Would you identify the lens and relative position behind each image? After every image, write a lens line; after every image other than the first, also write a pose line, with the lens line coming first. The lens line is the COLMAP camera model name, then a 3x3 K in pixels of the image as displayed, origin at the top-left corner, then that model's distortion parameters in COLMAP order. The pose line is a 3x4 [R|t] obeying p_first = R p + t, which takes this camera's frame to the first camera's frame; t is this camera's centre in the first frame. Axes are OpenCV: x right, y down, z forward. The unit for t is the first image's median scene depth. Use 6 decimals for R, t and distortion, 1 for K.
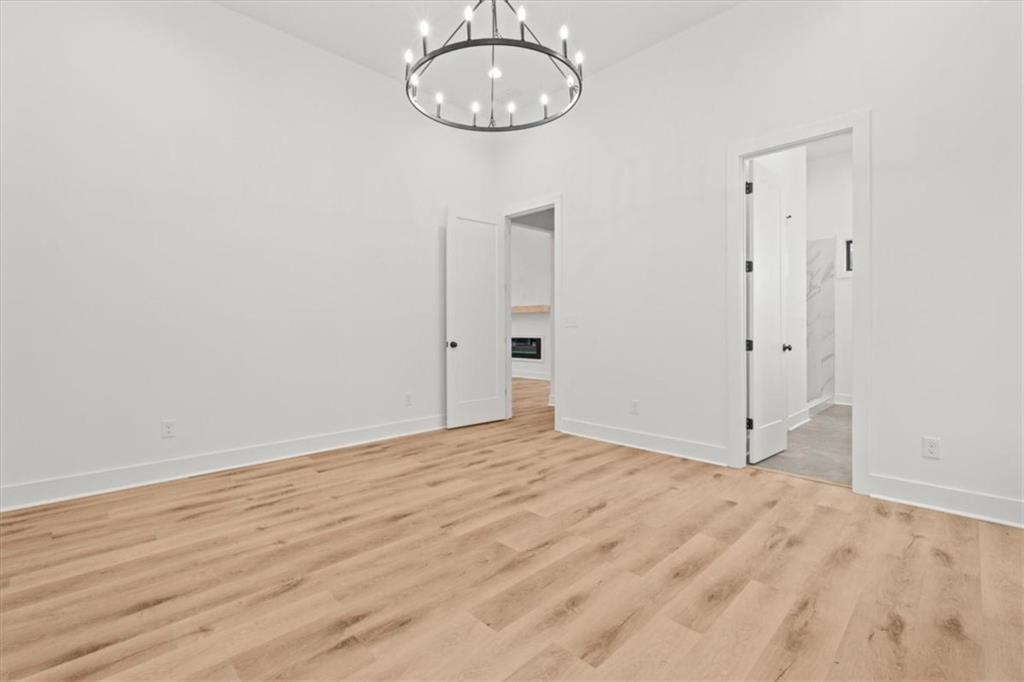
lens RADIAL K [[448.0, 0, 515.4], [0, 448.0, 343.8], [0, 0, 1]] dist [-0.006561, 0.001562]
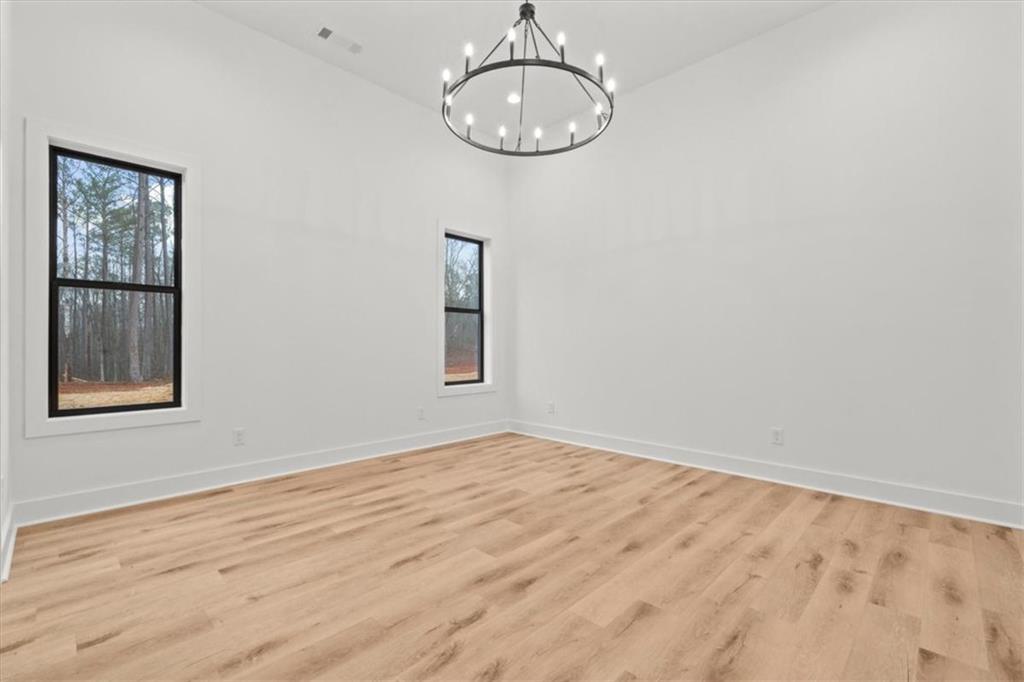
lens RADIAL K [[448.0, 0, 512.9], [0, 448.0, 339.2], [0, 0, 1]] dist [-0.006561, 0.001562]
pose [[-0.999935, -0.000674, -0.011418, -0.002687], [-0.000901, 0.999801, 0.019922, -0.068568], [0.011402, 0.019931, -0.999736, 2.086102]]
